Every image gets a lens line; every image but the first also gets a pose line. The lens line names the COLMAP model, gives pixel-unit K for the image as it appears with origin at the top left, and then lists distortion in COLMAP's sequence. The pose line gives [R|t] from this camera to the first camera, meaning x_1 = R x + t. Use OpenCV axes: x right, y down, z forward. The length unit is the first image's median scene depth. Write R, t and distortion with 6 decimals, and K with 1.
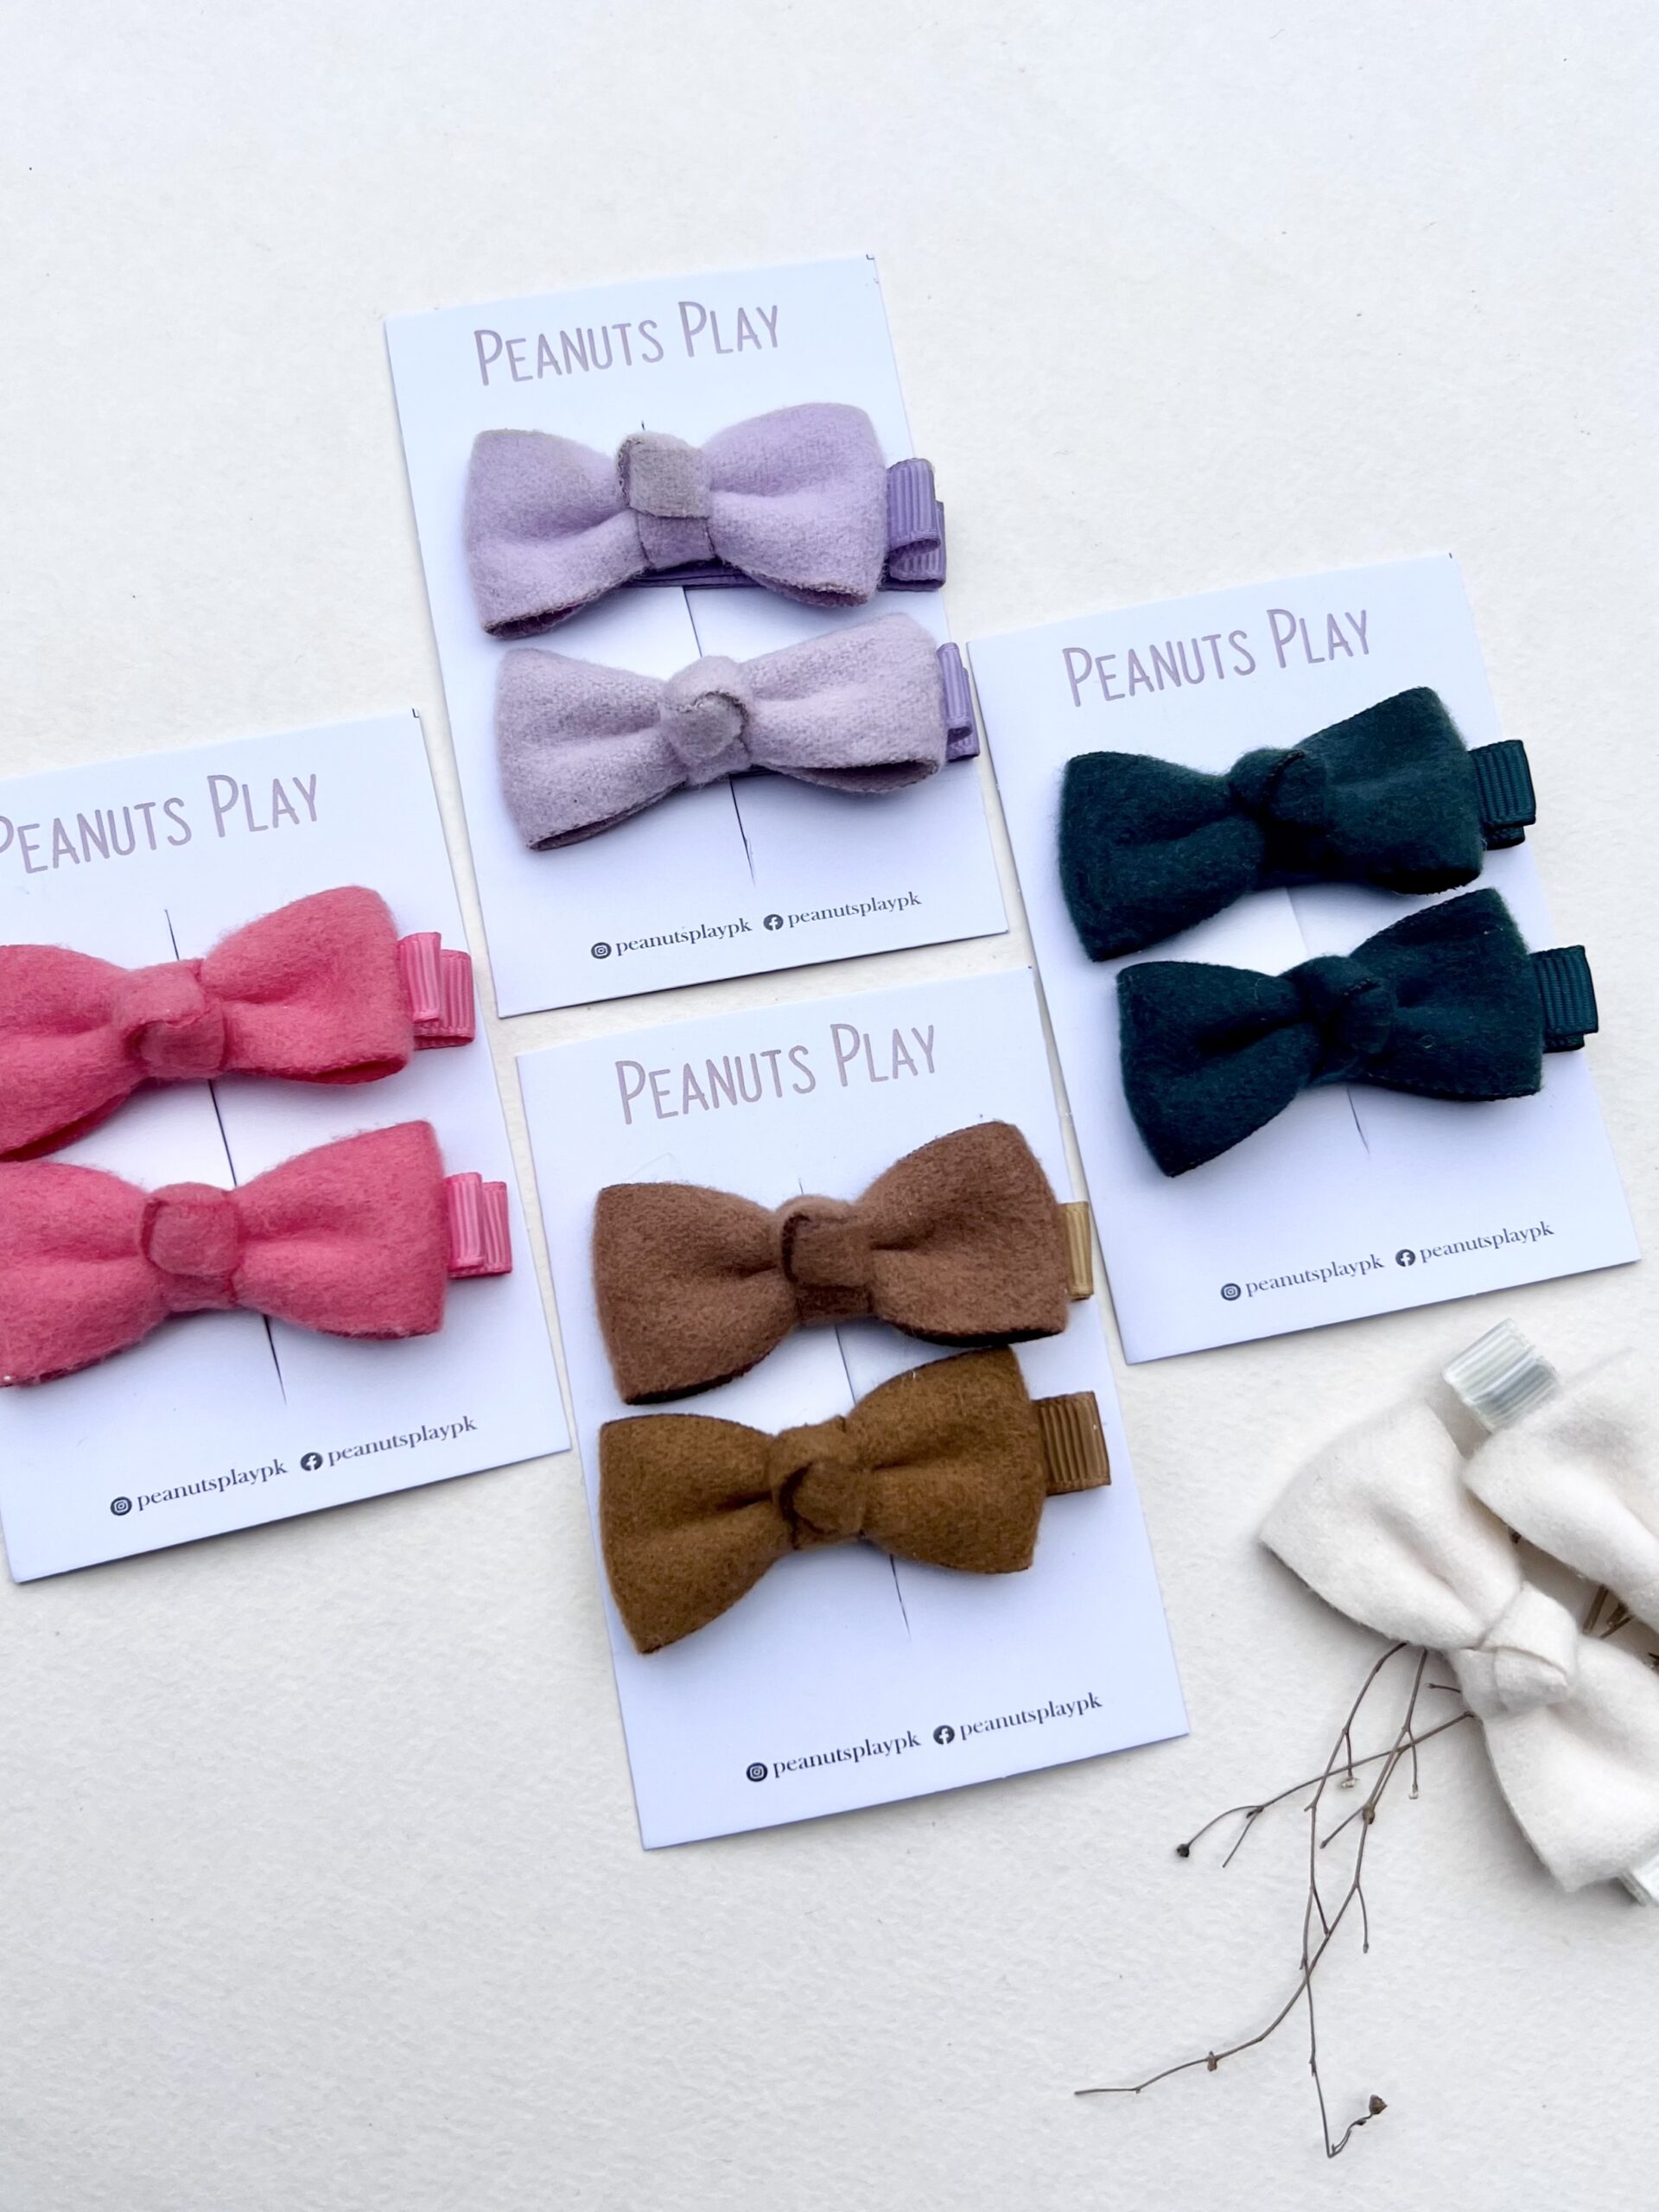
lens RADIAL K [[2115.9, 0, 841.8], [0, 2115.9, 1095.8], [0, 0, 1]] dist [0.093133, -0.239549]
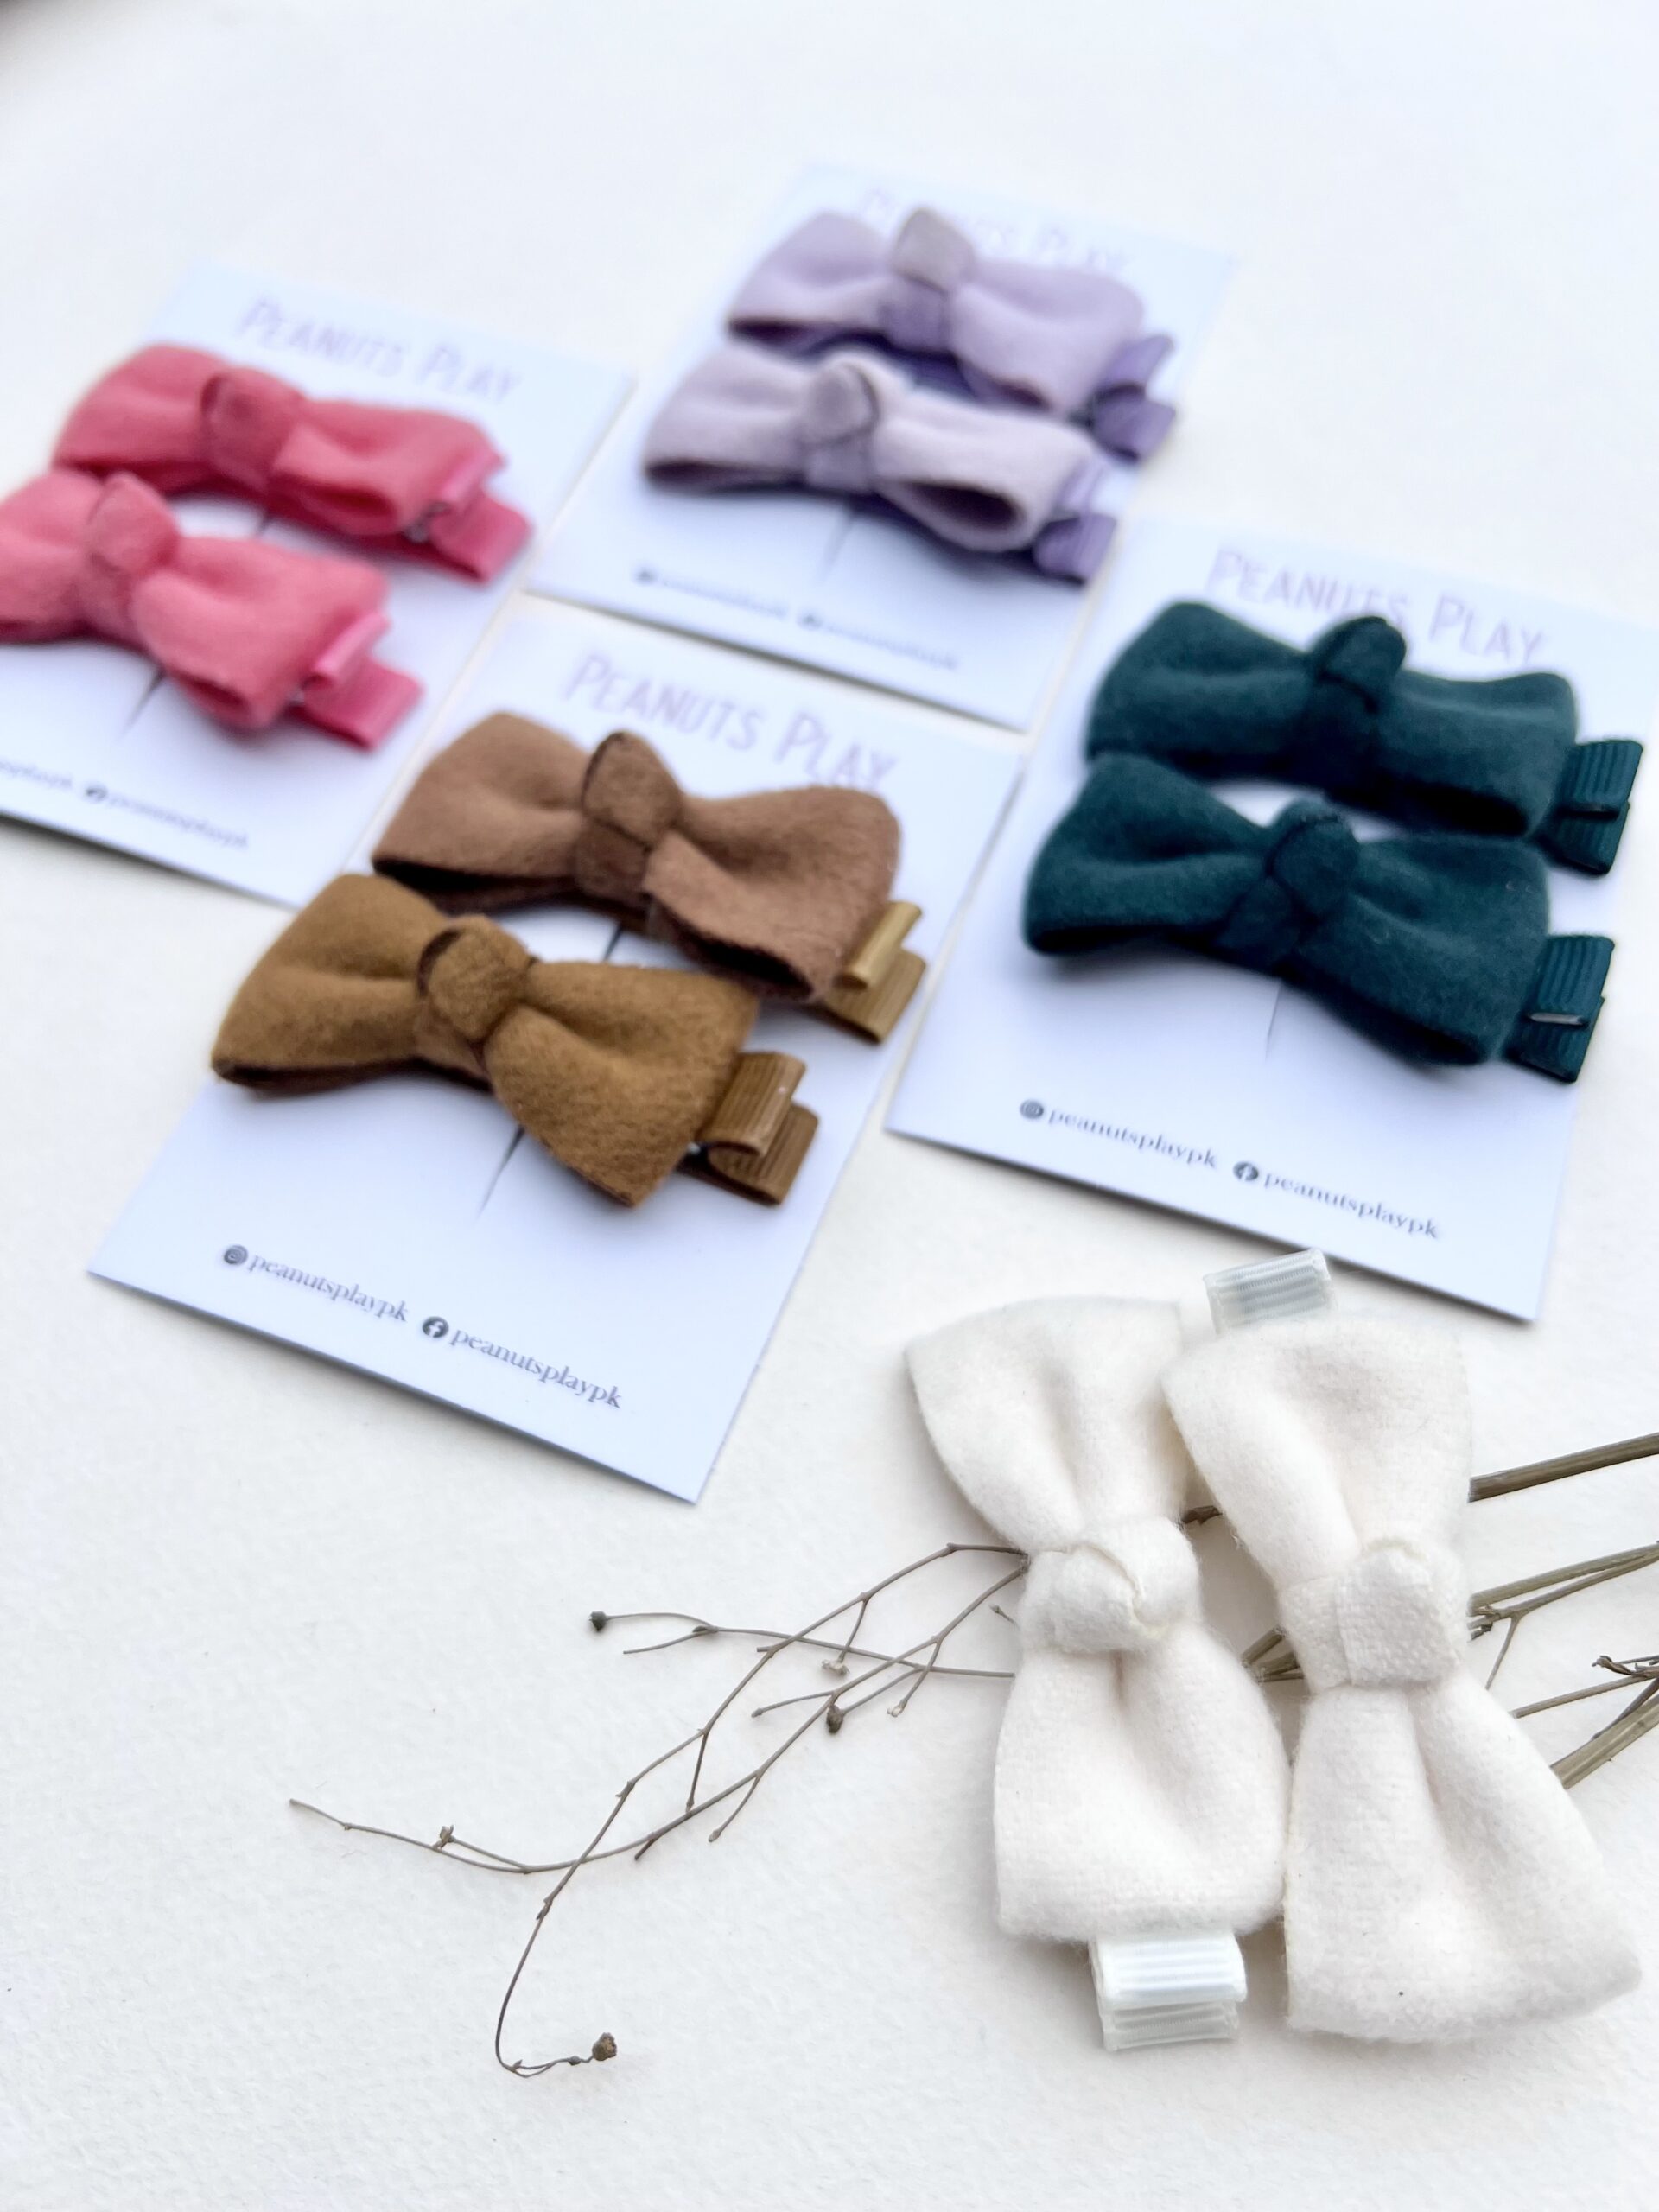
lens RADIAL K [[1728.2, 0, 837.1], [0, 1728.2, 1133.0], [0, 0, 1]] dist [0.066949, -0.174305]
pose [[0.845618, 0.426450, -0.321045, 0.356785], [-0.507141, 0.829507, -0.233937, 0.312617], [0.166547, 0.360637, 0.917716, 0.384581]]
